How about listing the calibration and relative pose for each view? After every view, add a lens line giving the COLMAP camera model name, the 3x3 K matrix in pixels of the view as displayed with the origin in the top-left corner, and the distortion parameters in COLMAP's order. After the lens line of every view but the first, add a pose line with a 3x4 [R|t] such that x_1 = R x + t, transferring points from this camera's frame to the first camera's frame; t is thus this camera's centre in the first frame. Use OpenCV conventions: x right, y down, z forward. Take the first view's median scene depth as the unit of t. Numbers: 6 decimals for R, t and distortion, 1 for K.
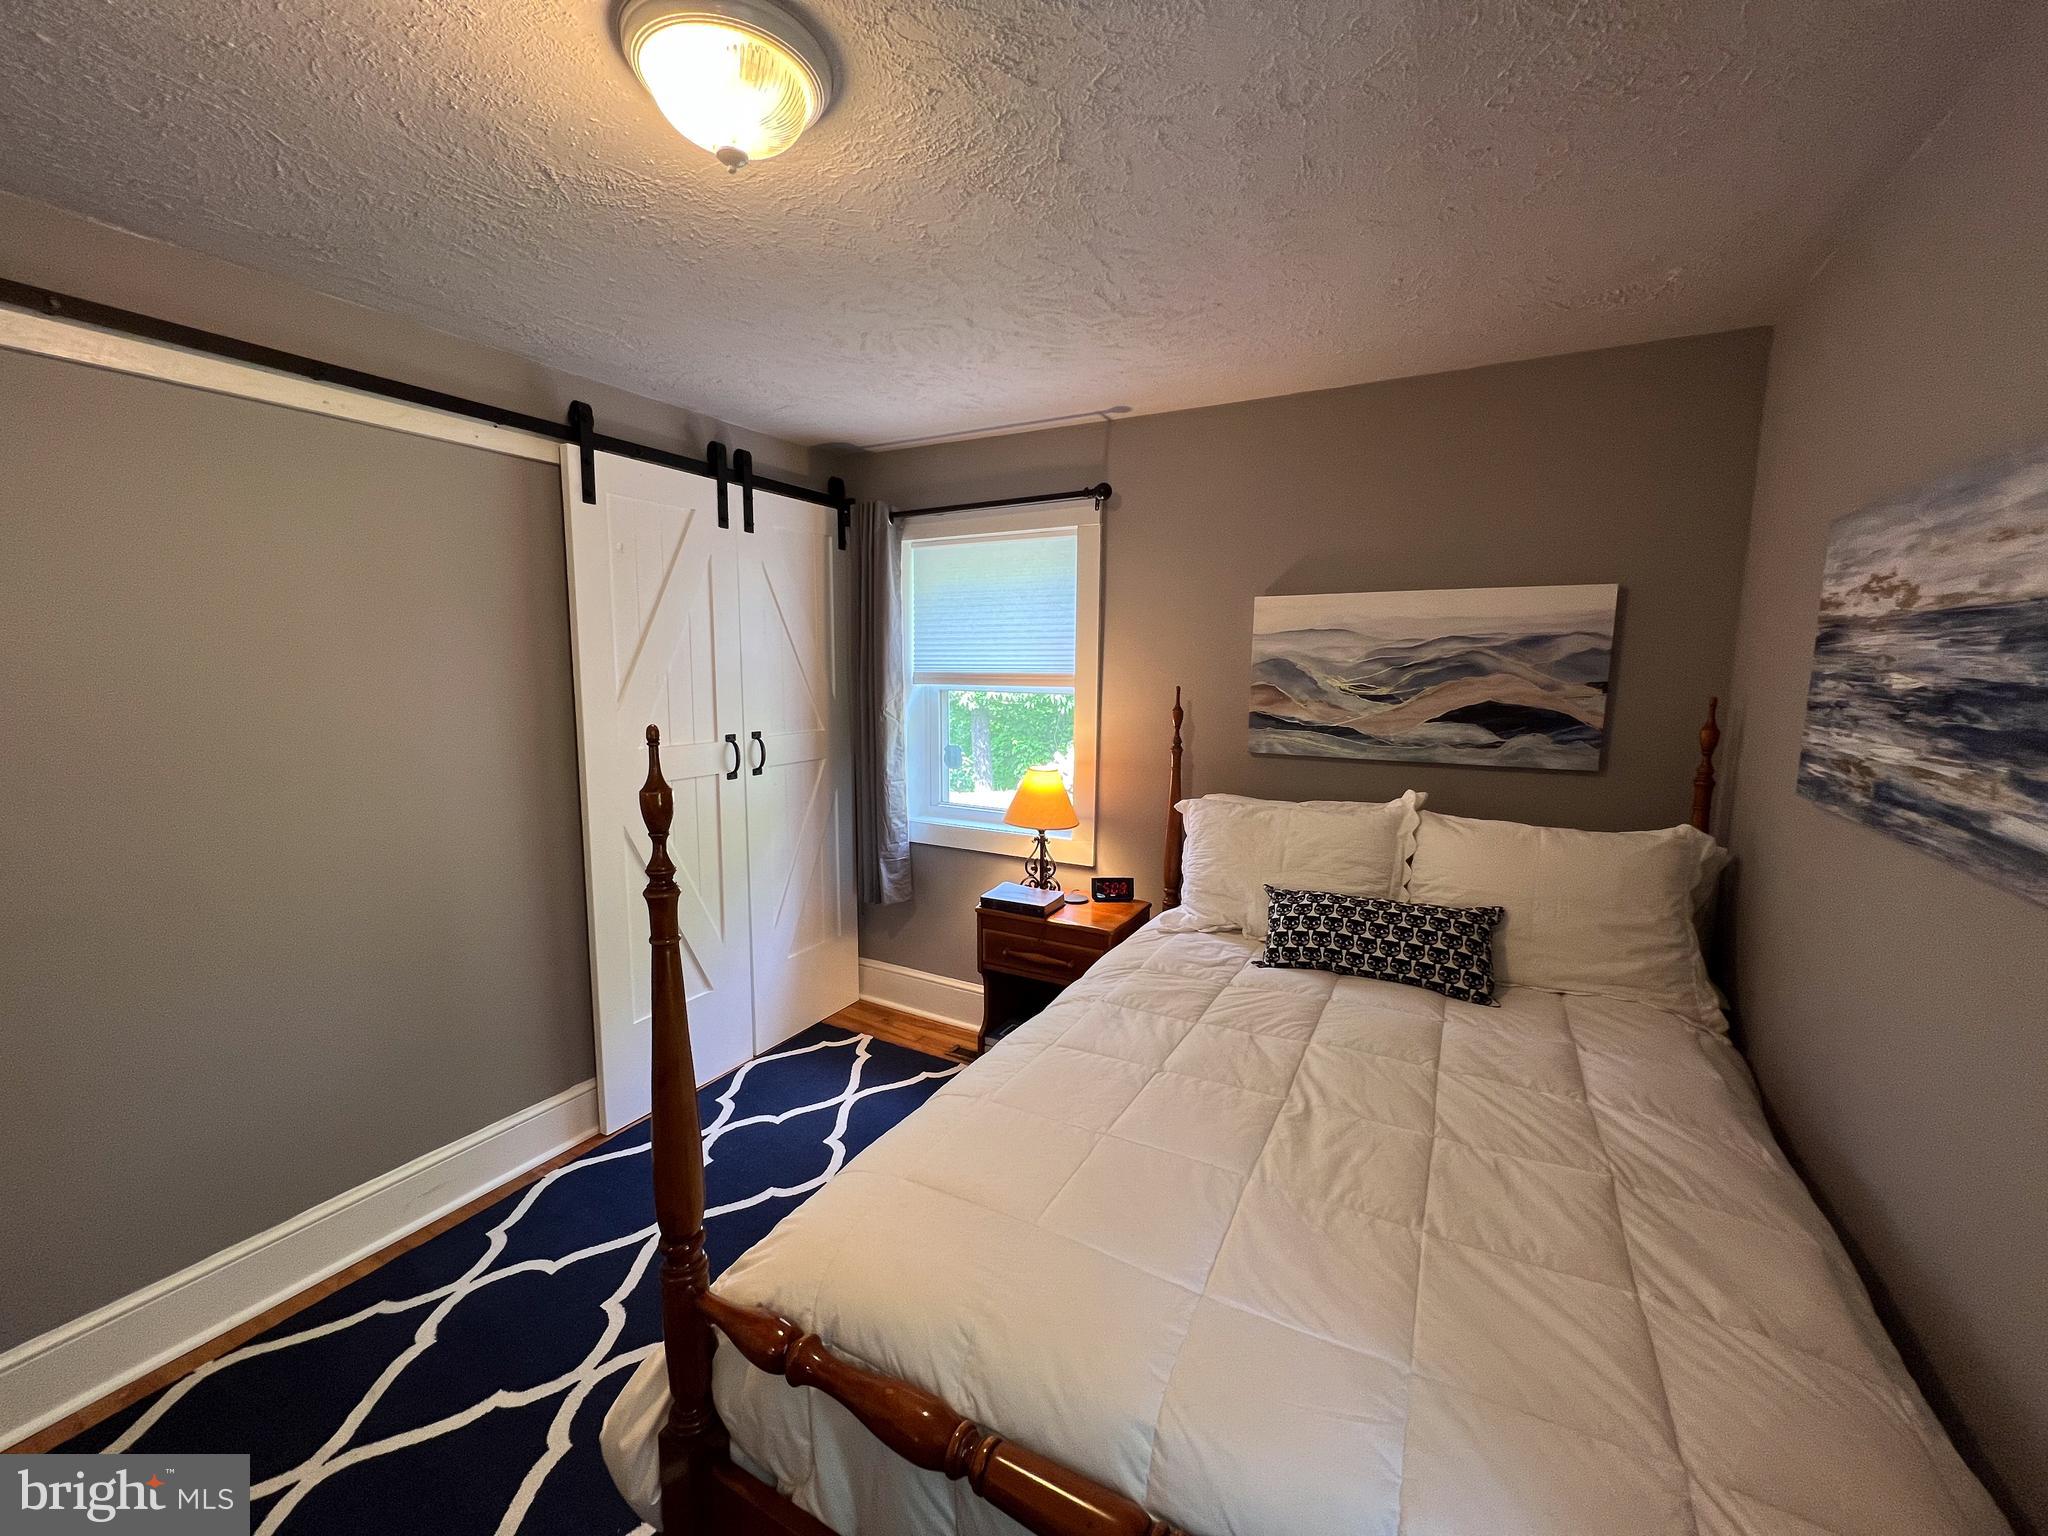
lens RADIAL K [[830.2, 0, 1024.0], [0, 830.2, 768.0], [0, 0, 1]] dist [-0.001673, -0.000327]
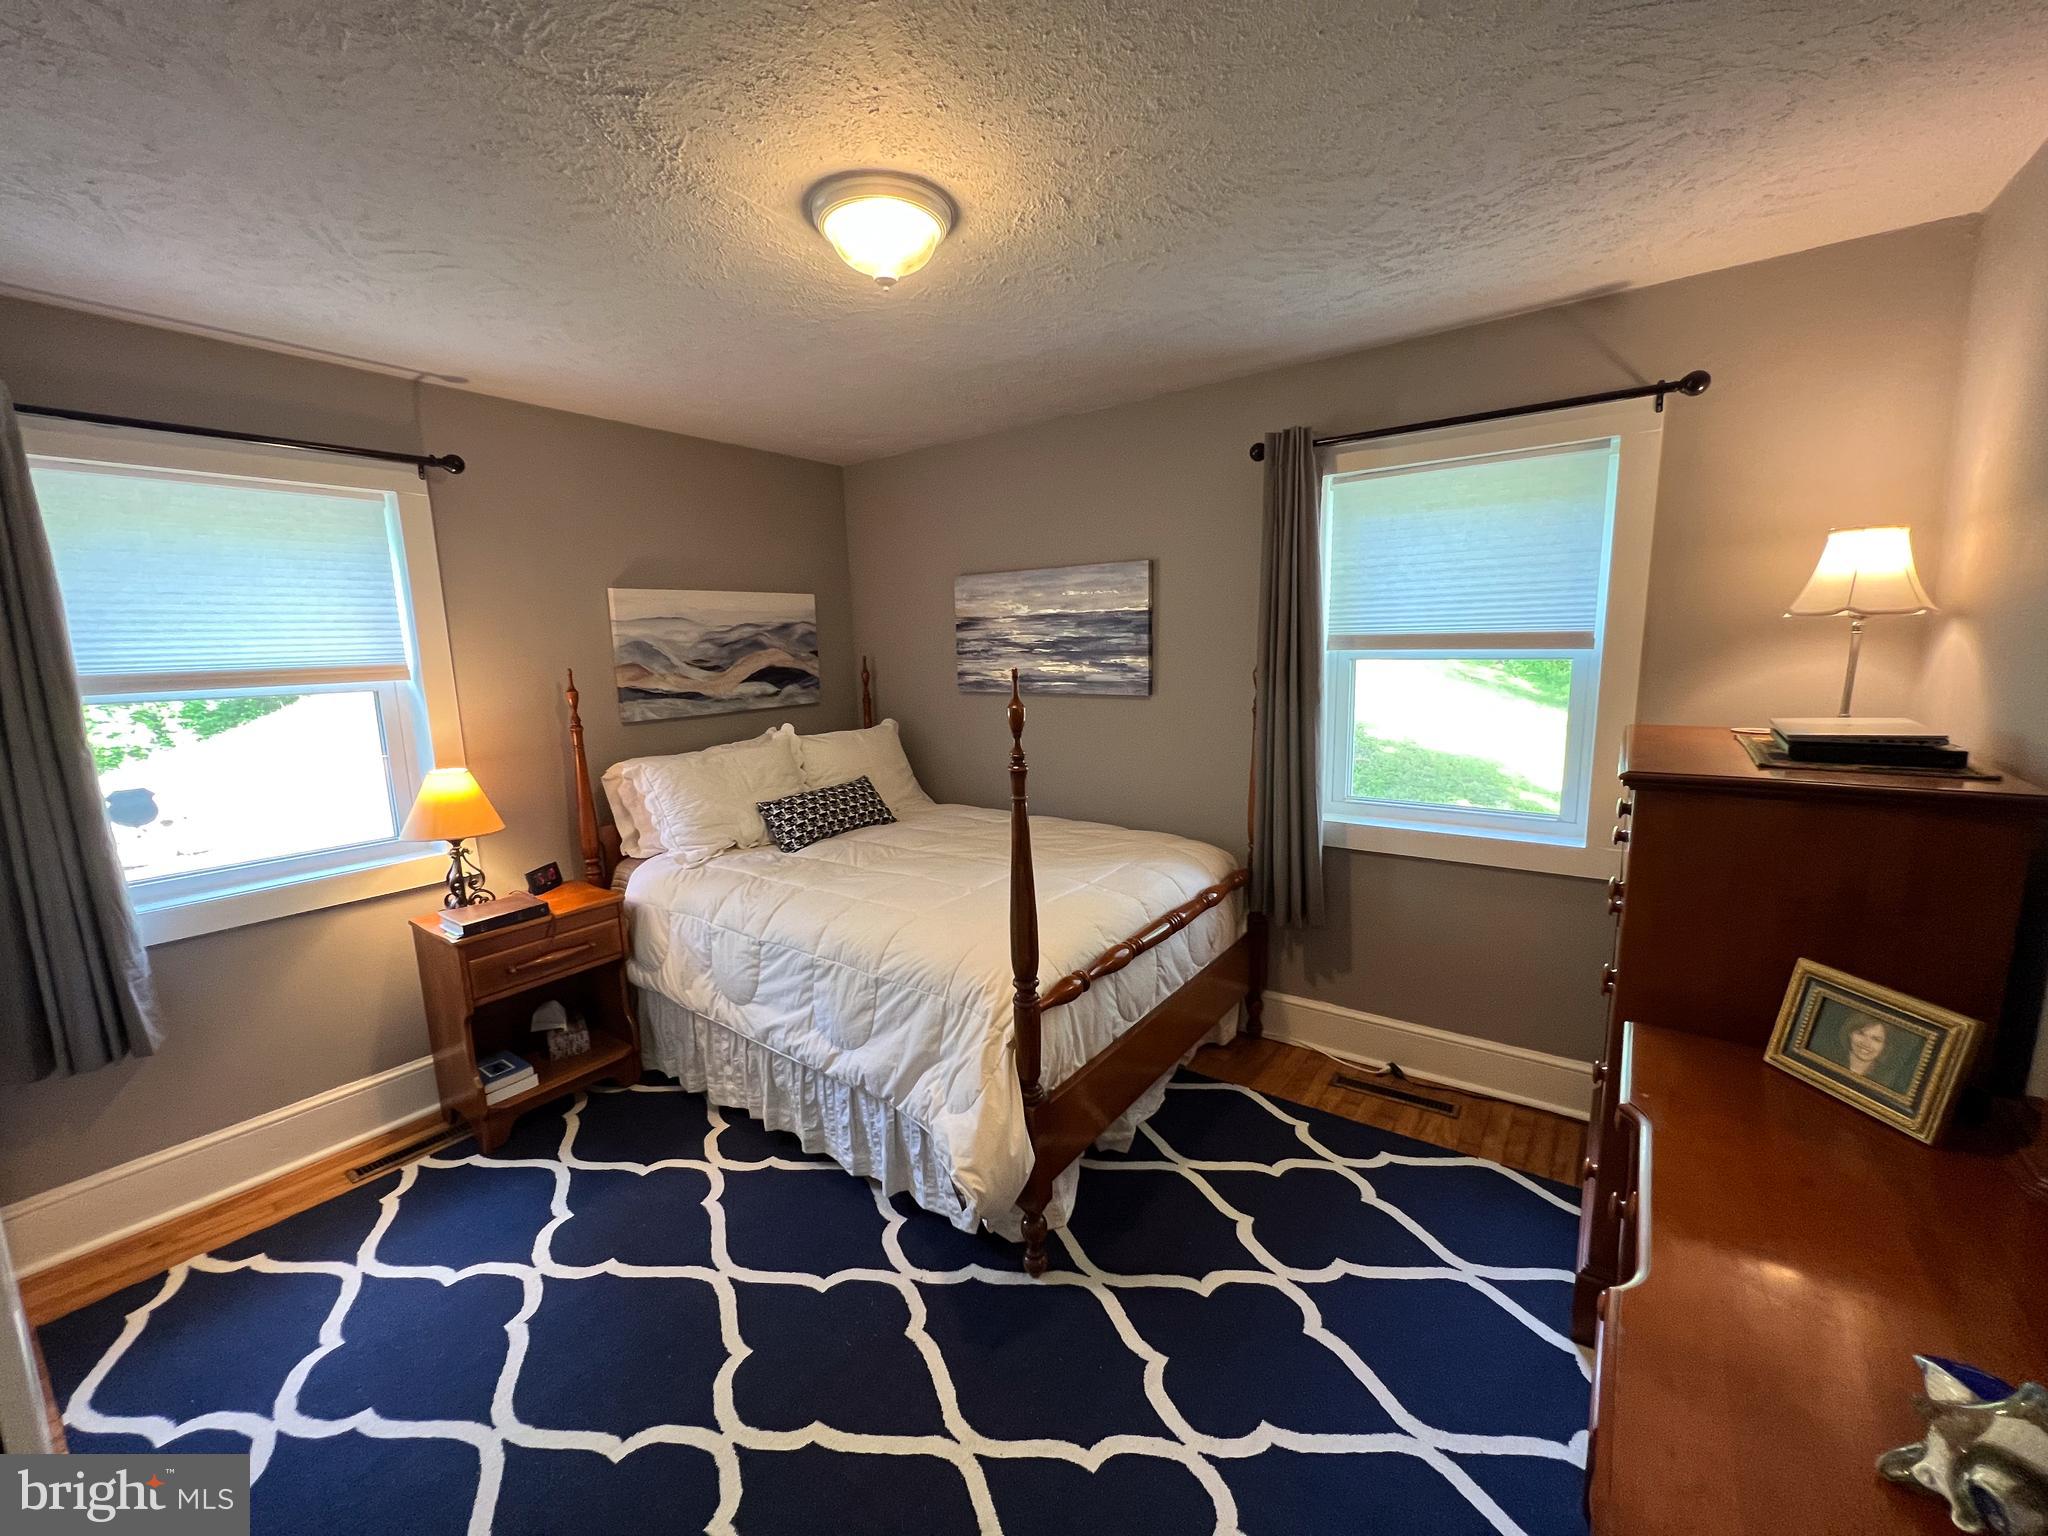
lens RADIAL K [[830.2, 0, 1024.0], [0, 830.2, 768.0], [0, 0, 1]] dist [-0.001673, -0.000327]
pose [[0.105088, -0.162394, 0.981114, -0.926382], [0.155000, 0.977194, 0.145143, -0.043685], [-0.982309, 0.136820, 0.127862, 0.350196]]
